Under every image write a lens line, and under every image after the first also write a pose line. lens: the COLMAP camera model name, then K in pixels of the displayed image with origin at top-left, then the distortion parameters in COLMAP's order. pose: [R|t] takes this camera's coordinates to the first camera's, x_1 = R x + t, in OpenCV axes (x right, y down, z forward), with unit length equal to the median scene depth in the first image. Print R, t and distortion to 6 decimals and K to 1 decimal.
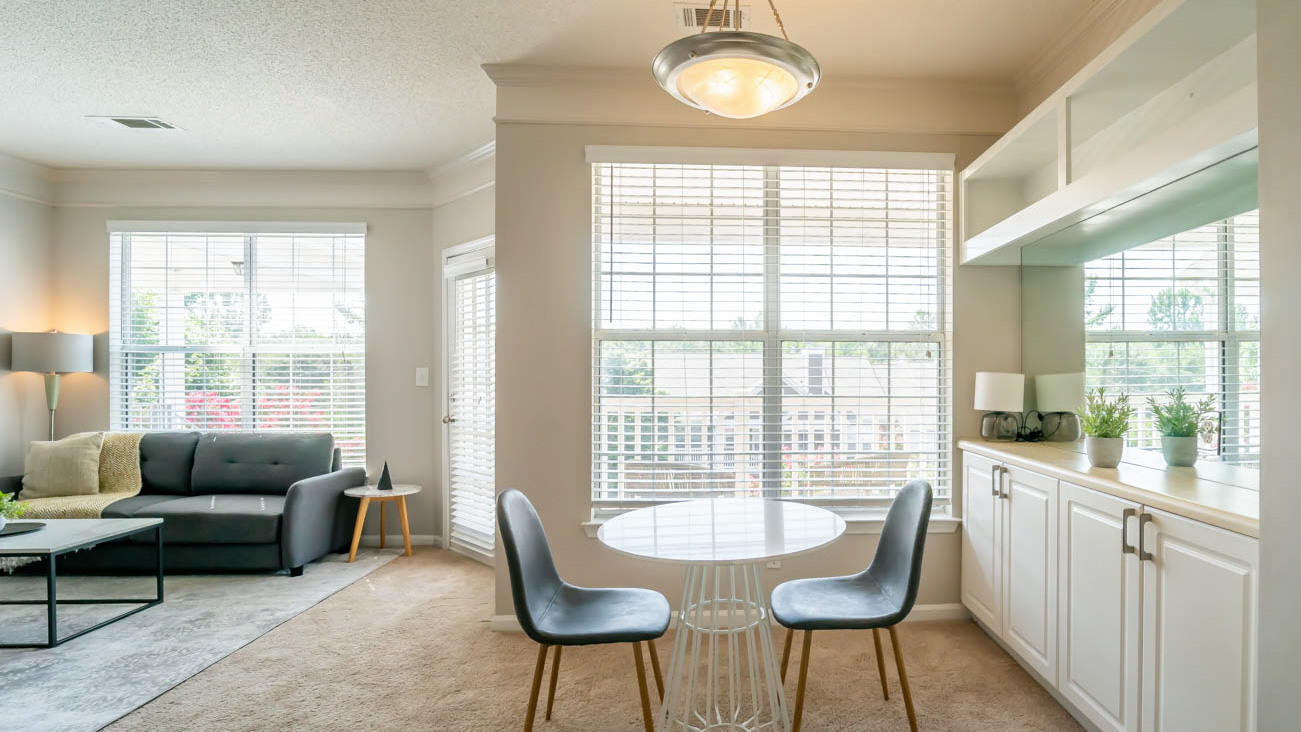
lens RADIAL K [[540.6, 0, 652.5], [0, 540.6, 380.0], [0, 0, 1]] dist [-0.019996, 0.000745]
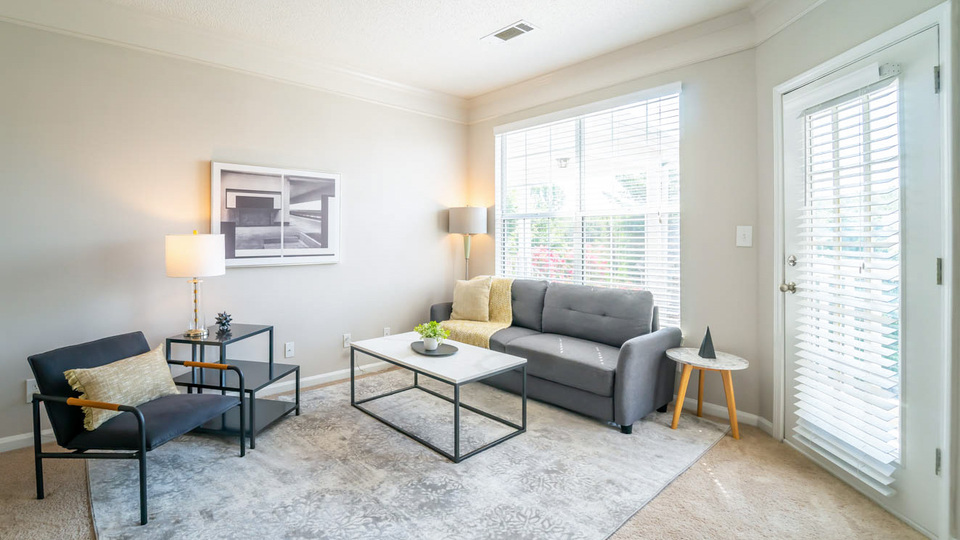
lens RADIAL K [[430.3, 0, 478.1], [0, 430.3, 236.6], [0, 0, 1]] dist [-0.000797, -0.000020]
pose [[0.667069, -0.002746, -0.744991, -0.212284], [-0.001178, 0.999988, -0.004740, -0.001022], [0.744995, 0.004040, 0.667058, 0.212995]]
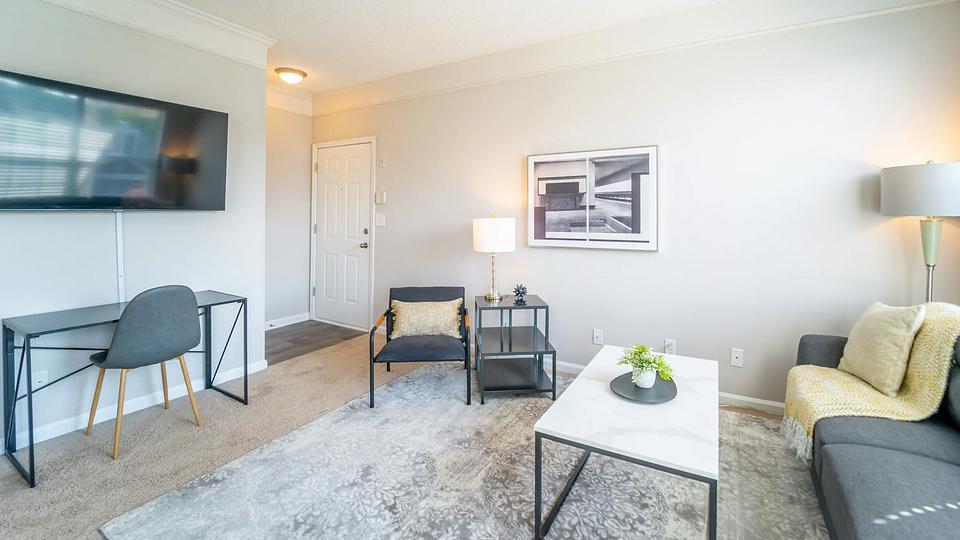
lens RADIAL K [[414.9, 0, 483.3], [0, 414.9, 220.9], [0, 0, 1]] dist [-0.000717, -0.000125]
pose [[-0.503595, 0.001546, -0.863939, -0.301250], [-0.008826, 0.999937, 0.006934, -0.007554], [0.863895, 0.011117, -0.503549, 0.758426]]
